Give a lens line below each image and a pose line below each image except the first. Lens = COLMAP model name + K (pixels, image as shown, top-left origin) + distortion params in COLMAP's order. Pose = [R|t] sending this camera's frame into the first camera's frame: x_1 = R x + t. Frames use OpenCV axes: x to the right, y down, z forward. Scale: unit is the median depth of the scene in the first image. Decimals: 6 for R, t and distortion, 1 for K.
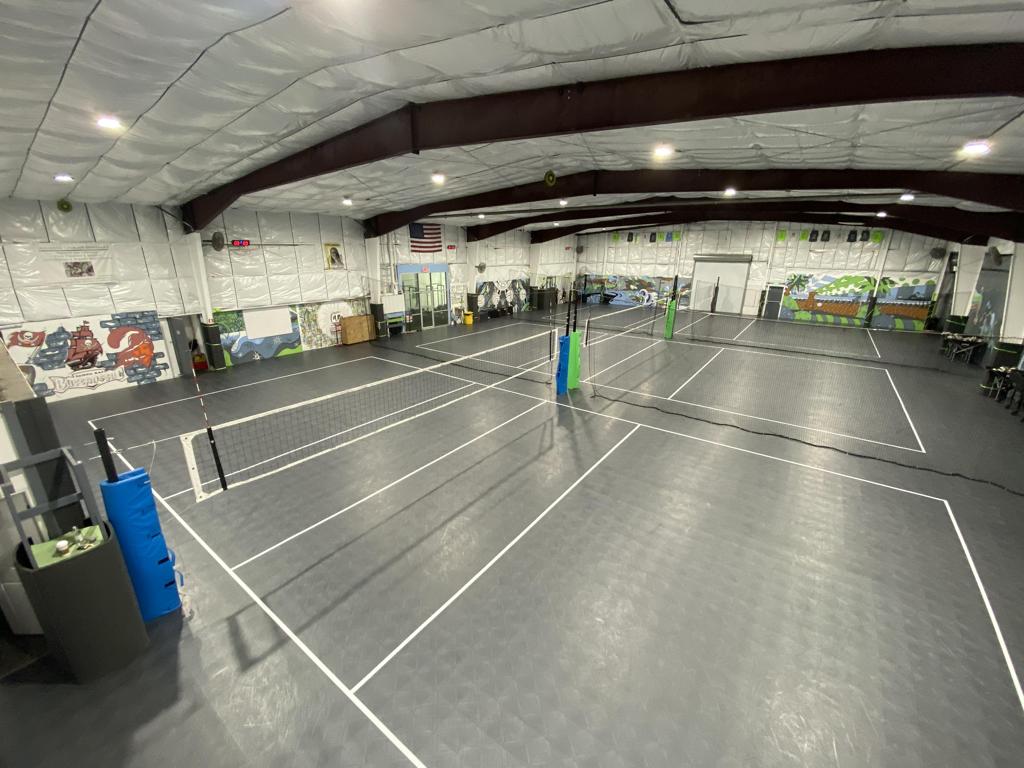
lens RADIAL K [[413.2, 0, 509.7], [0, 413.2, 385.7], [0, 0, 1]] dist [0.032264, -0.026213]
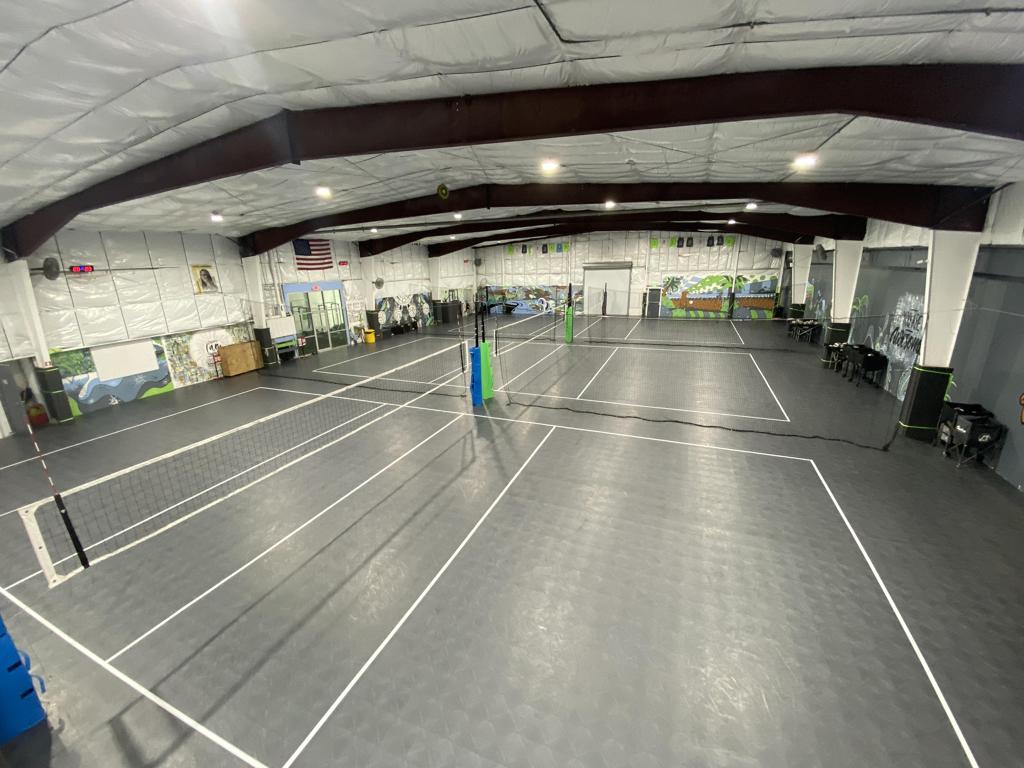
lens RADIAL K [[414.9, 0, 509.6], [0, 414.9, 385.7], [0, 0, 1]] dist [0.023681, -0.020316]
pose [[0.972002, -0.099593, 0.212821, -0.003490], [0.105821, 0.994221, -0.018047, -0.000505], [-0.209794, 0.040062, 0.976925, 0.004901]]
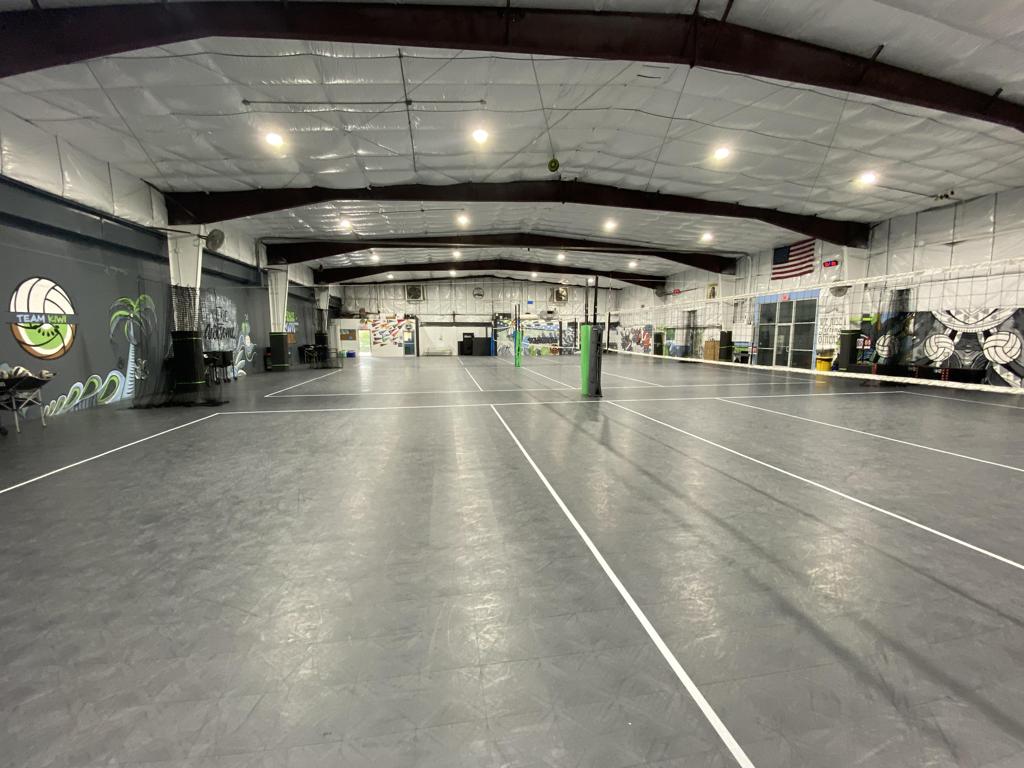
lens RADIAL K [[415.0, 0, 510.2], [0, 415.0, 383.5], [0, 0, 1]] dist [0.019233, -0.020318]
pose [[-0.693968, 0.077892, -0.715780, 0.843870], [-0.228684, 0.918810, 0.321702, -0.280948], [0.682724, 0.386938, -0.619812, 1.280130]]
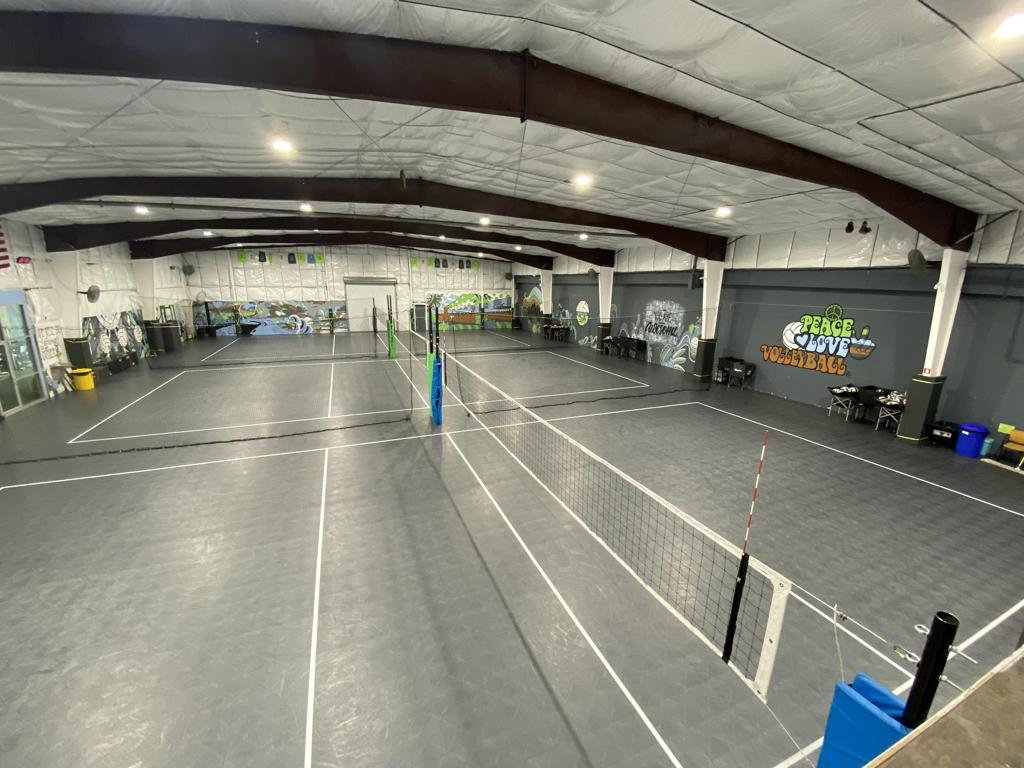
lens RADIAL K [[413.2, 0, 509.7], [0, 413.2, 385.7], [0, 0, 1]] dist [0.032264, -0.026213]
pose [[0.526214, -0.209716, 0.824086, -0.316517], [0.260477, 0.962279, 0.078558, -0.055153], [-0.809475, 0.173317, 0.560991, 0.227776]]
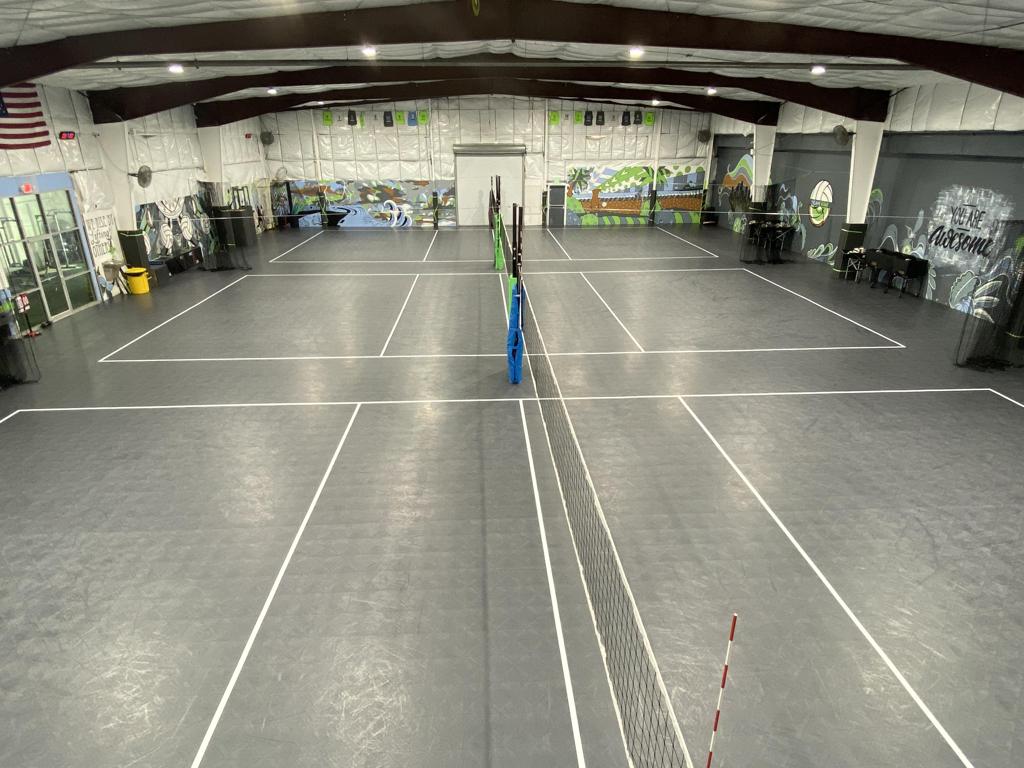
lens RADIAL K [[601.3, 0, 507.7], [0, 601.3, 386.8], [0, 0, 1]] dist [0.022418, -0.024887]
pose [[0.776187, -0.250748, 0.578498, -0.244703], [0.208051, 0.967986, 0.140422, -0.061844], [-0.595188, 0.011364, 0.803506, 0.190126]]
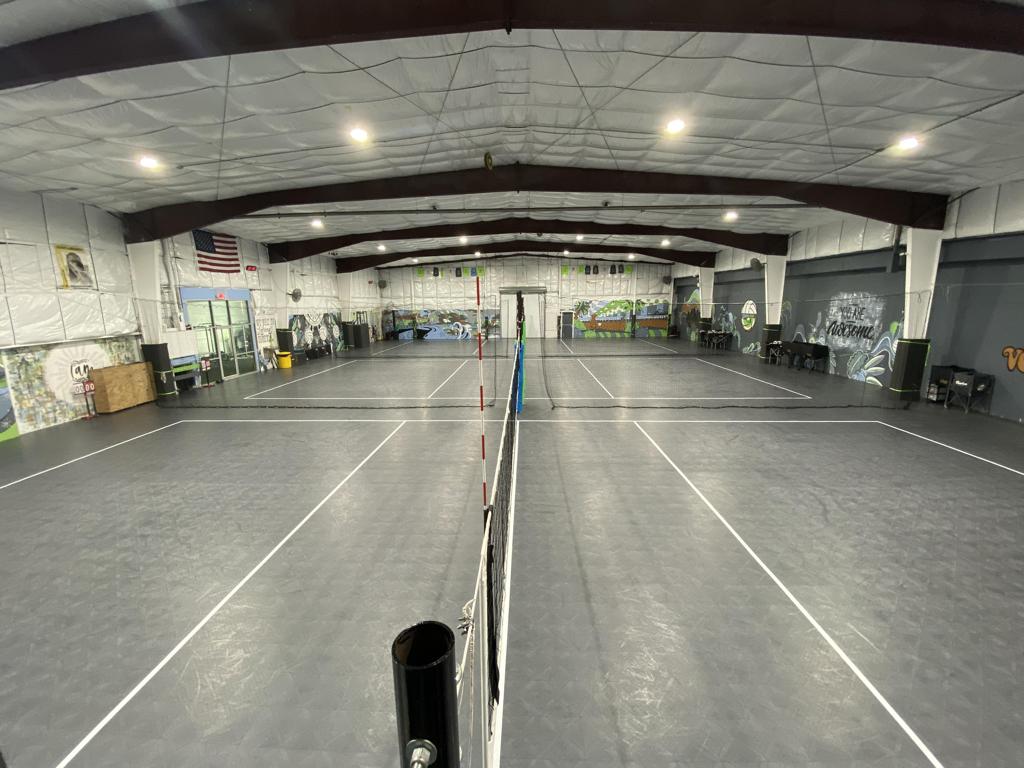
lens RADIAL K [[414.5, 0, 509.2], [0, 414.5, 385.2], [0, 0, 1]] dist [0.021491, -0.021228]
pose [[0.827908, -0.129341, 0.545746, -0.215933], [0.193951, 0.979038, -0.062197, 0.008530], [-0.526261, 0.157341, 0.835639, 0.181224]]
